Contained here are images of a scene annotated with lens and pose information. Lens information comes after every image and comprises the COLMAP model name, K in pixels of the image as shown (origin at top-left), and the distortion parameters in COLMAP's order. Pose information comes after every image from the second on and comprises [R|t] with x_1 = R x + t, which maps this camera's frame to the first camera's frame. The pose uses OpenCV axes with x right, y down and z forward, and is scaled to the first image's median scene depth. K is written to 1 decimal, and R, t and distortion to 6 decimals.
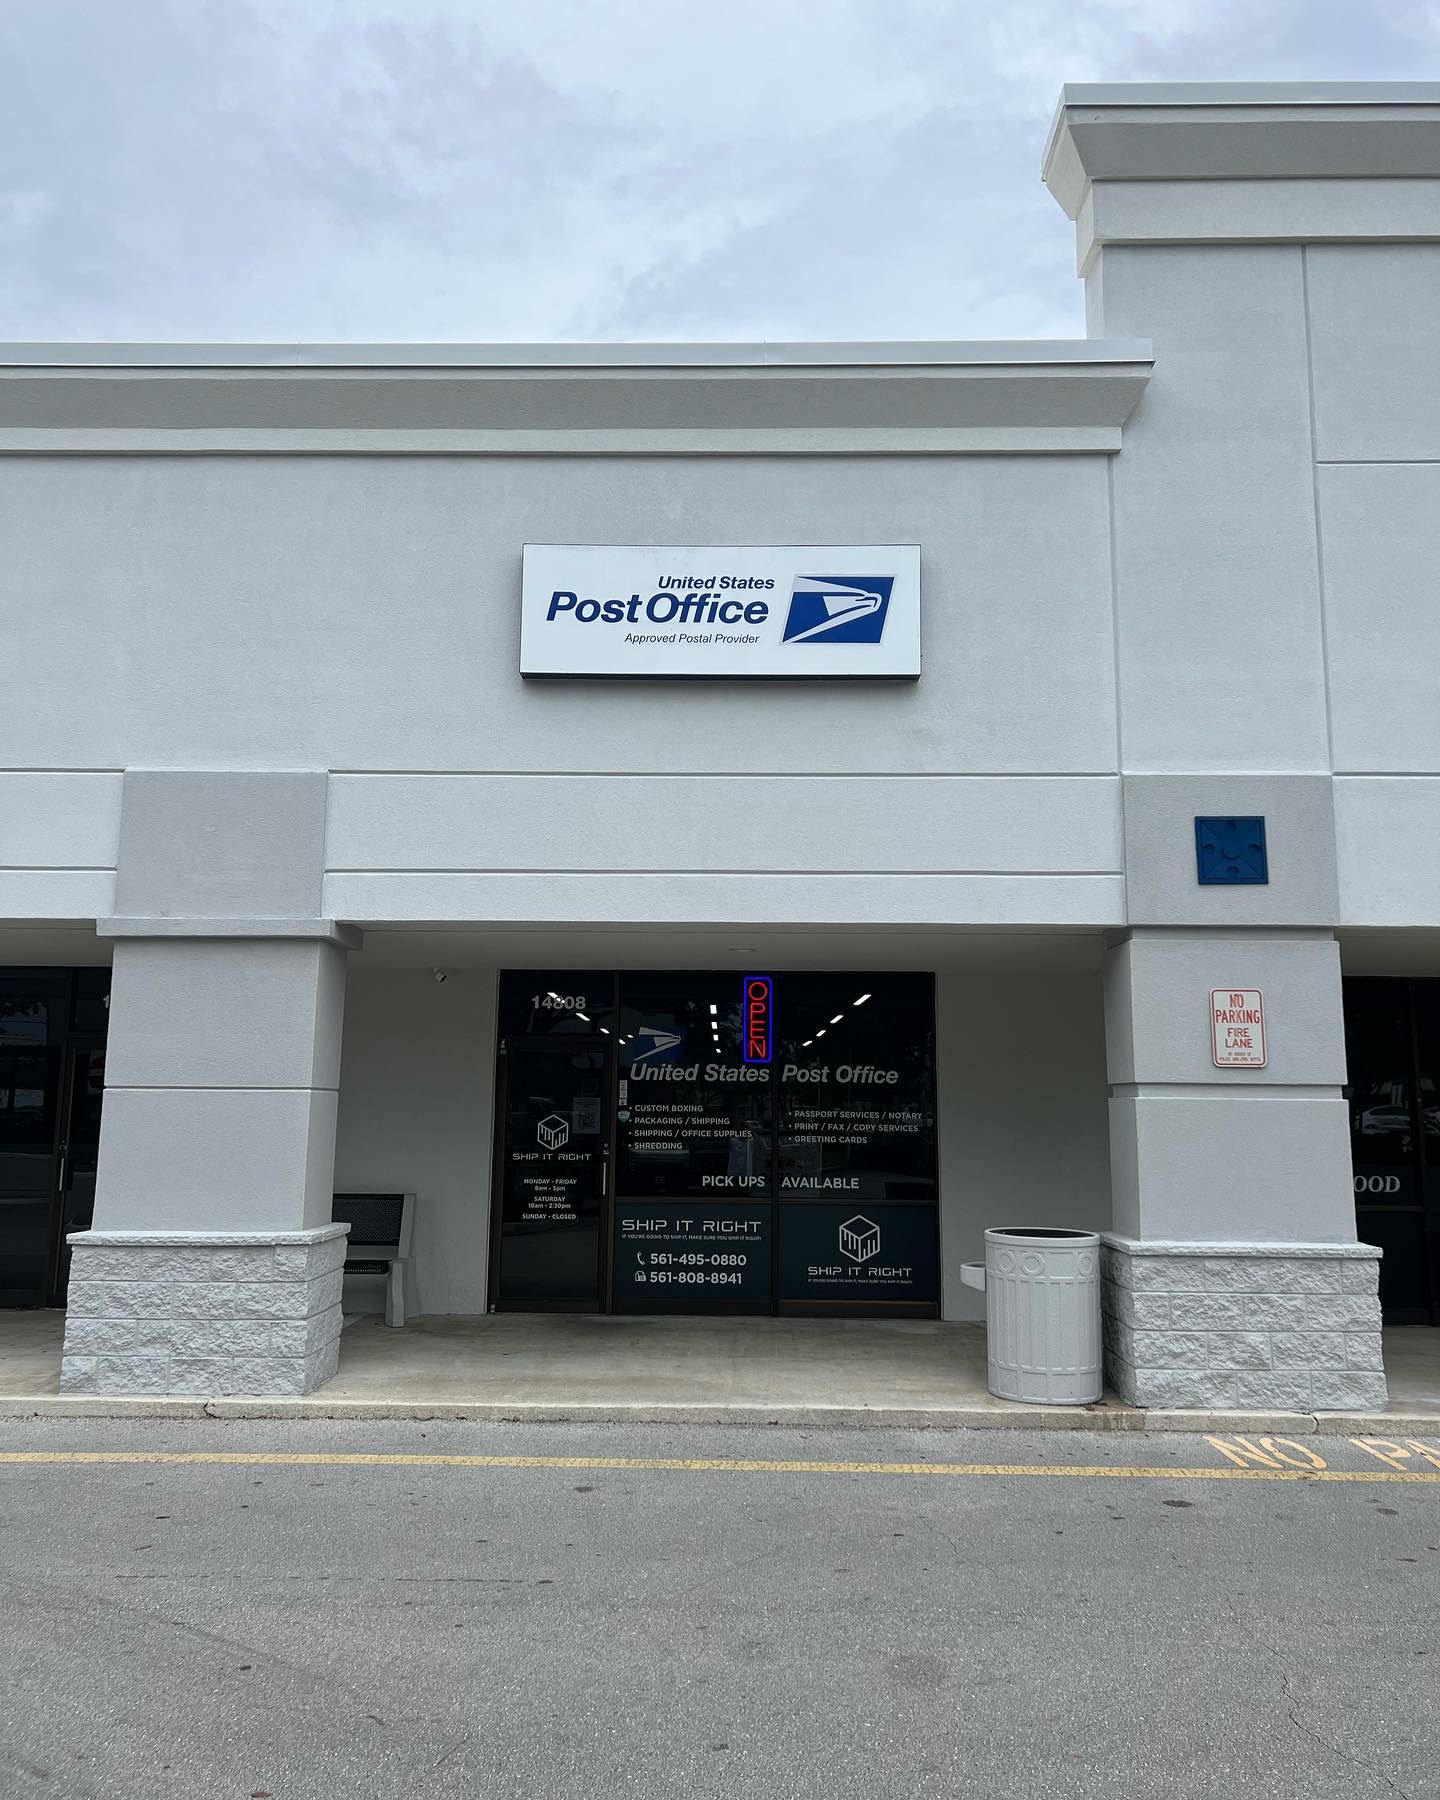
lens RADIAL K [[1438.6, 0, 706.3], [0, 1438.6, 836.4], [0, 0, 1]] dist [0.067055, -0.073522]
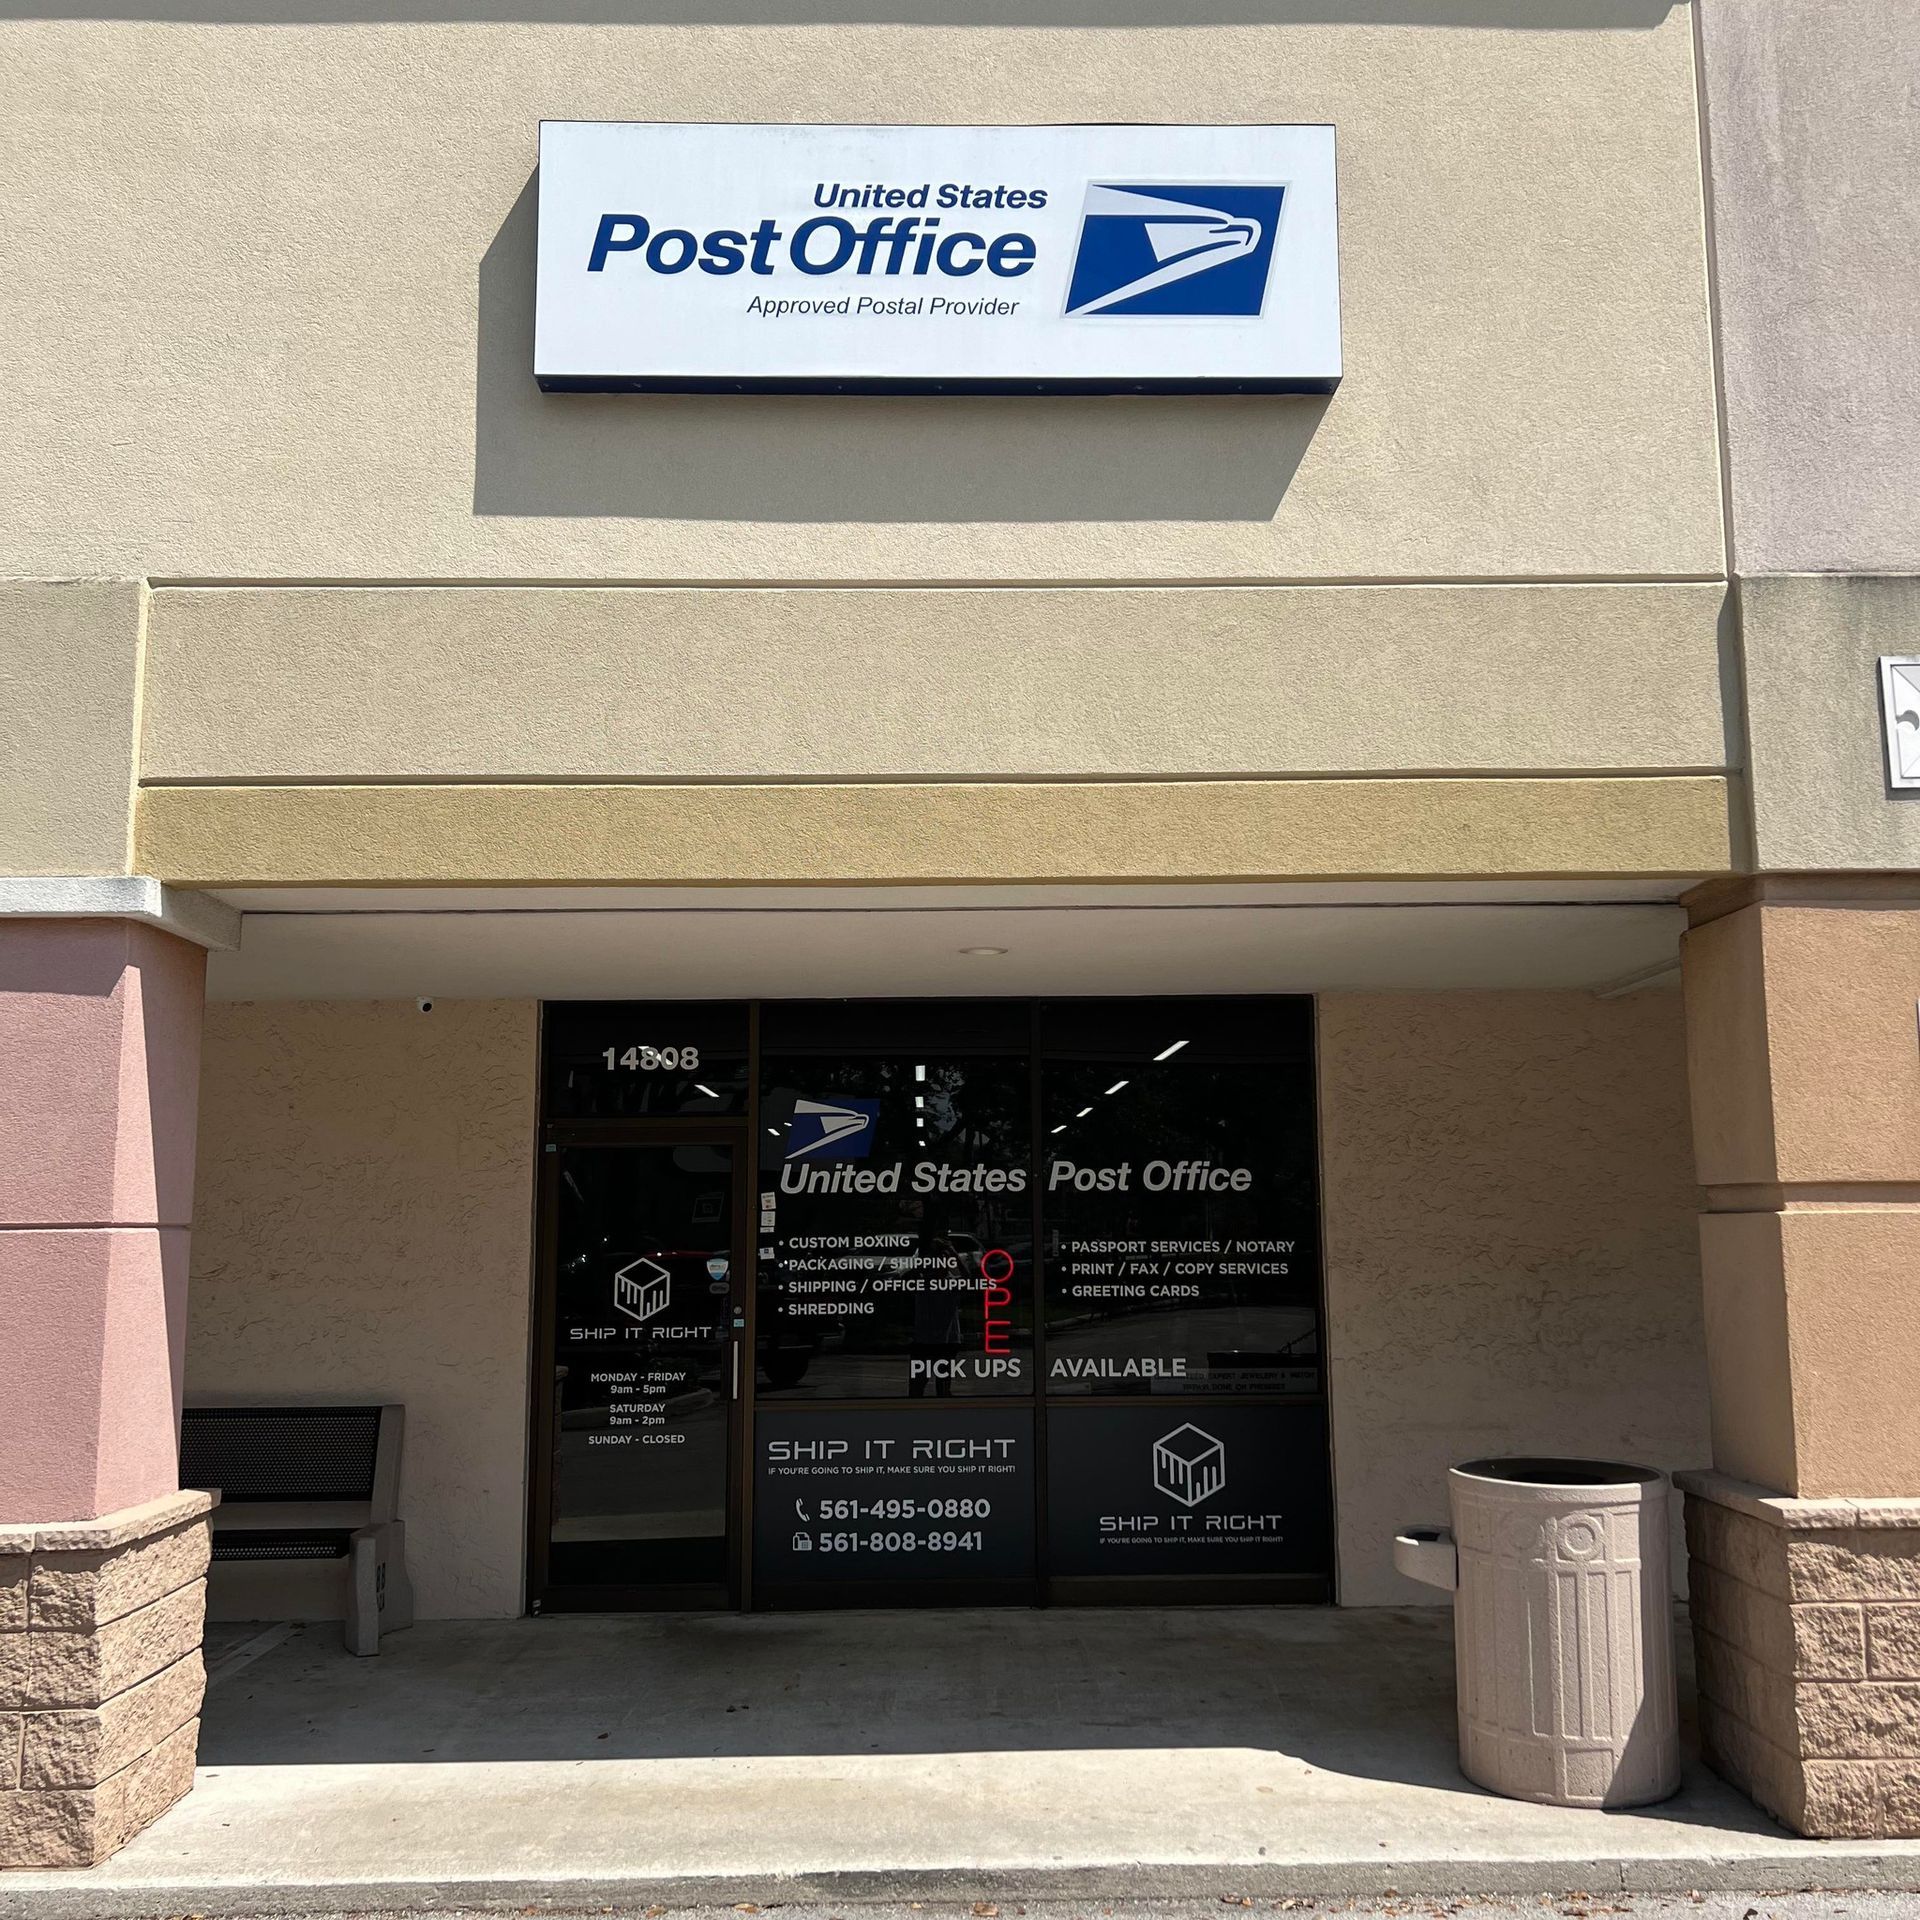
lens RADIAL K [[1875.7, 0, 962.1], [0, 1875.7, 899.4], [0, 0, 1]] dist [0.075909, -0.078955]
pose [[0.999236, -0.012960, 0.036874, -0.007298], [0.012365, 0.999790, 0.016325, 0.043606], [-0.037077, -0.015856, 0.999187, 0.268216]]
